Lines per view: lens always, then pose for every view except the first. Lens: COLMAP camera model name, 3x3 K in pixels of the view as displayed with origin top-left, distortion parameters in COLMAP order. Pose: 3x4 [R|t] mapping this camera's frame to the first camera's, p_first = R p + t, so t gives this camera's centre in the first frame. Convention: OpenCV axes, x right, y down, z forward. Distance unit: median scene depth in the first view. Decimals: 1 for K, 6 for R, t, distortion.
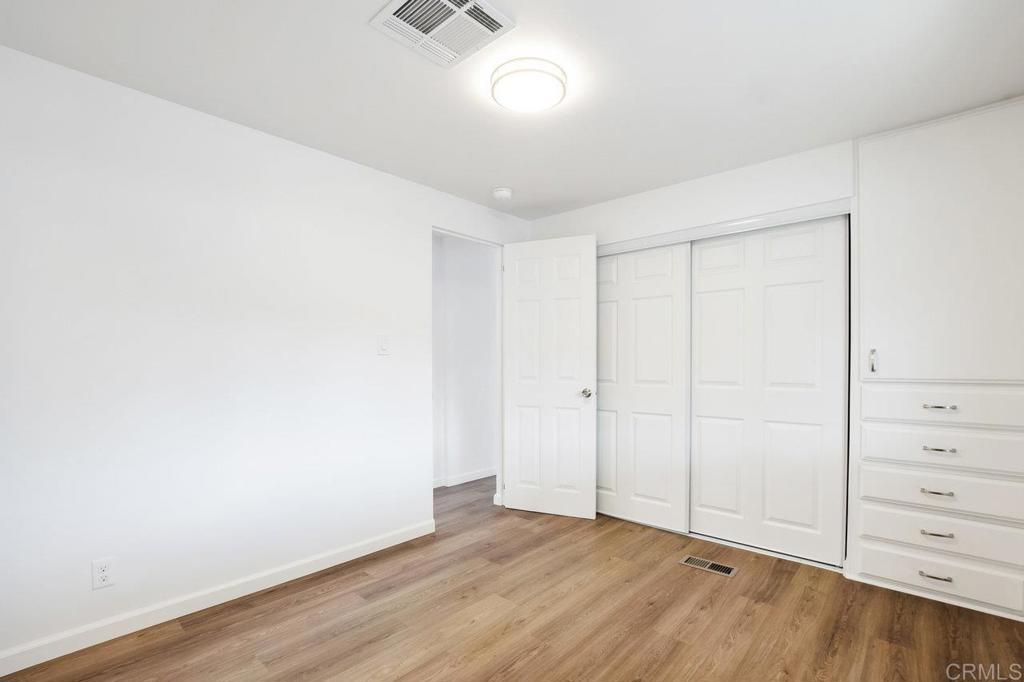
lens RADIAL K [[464.1, 0, 502.2], [0, 464.1, 366.2], [0, 0, 1]] dist [-0.019311, 0.002948]
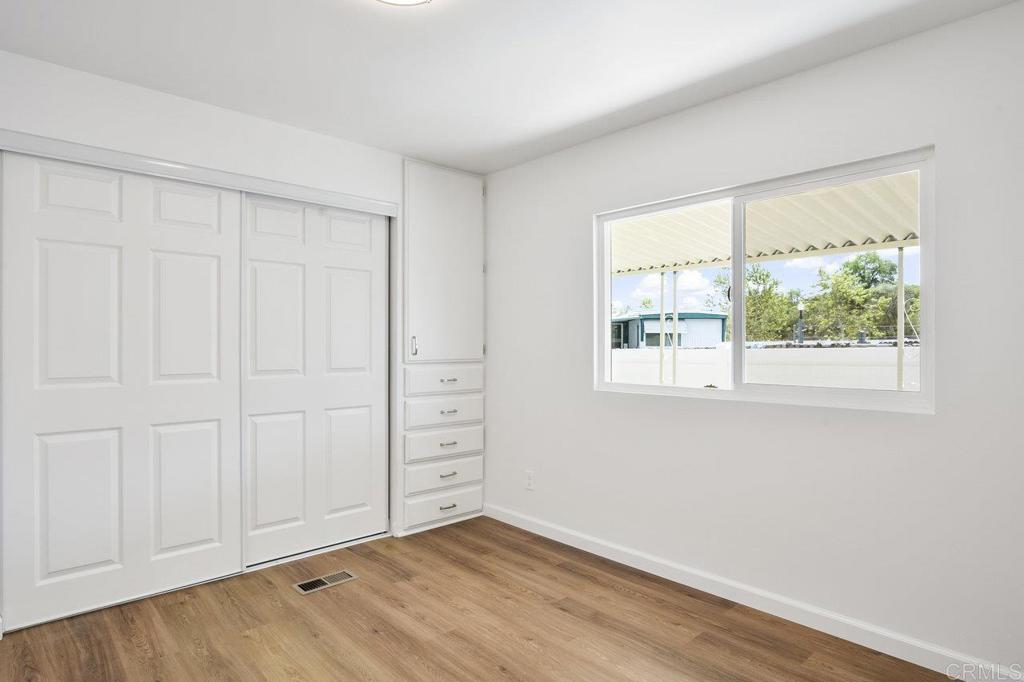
lens RADIAL K [[577.4, 0, 506.6], [0, 577.4, 345.5], [0, 0, 1]] dist [-0.006137, -0.001289]
pose [[0.088482, -0.001753, 0.996076, -0.677508], [0.008384, 0.999964, 0.001015, -0.013605], [-0.996042, 0.008261, 0.088494, 0.622481]]
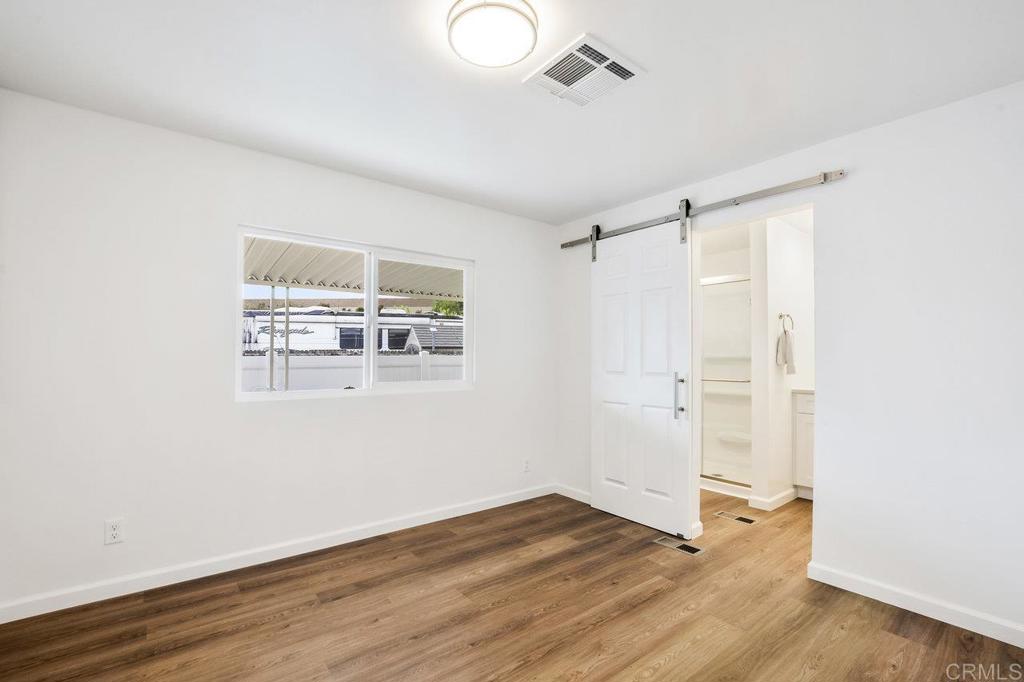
lens RADIAL K [[464.1, 0, 511.2], [0, 464.1, 350.3], [0, 0, 1]] dist [-0.019311, 0.002948]
pose [[-0.988288, -0.004593, 0.152530, -0.083297], [-0.005252, 0.999979, -0.003922, -0.021771], [-0.152509, -0.004677, -0.988291, 1.496910]]
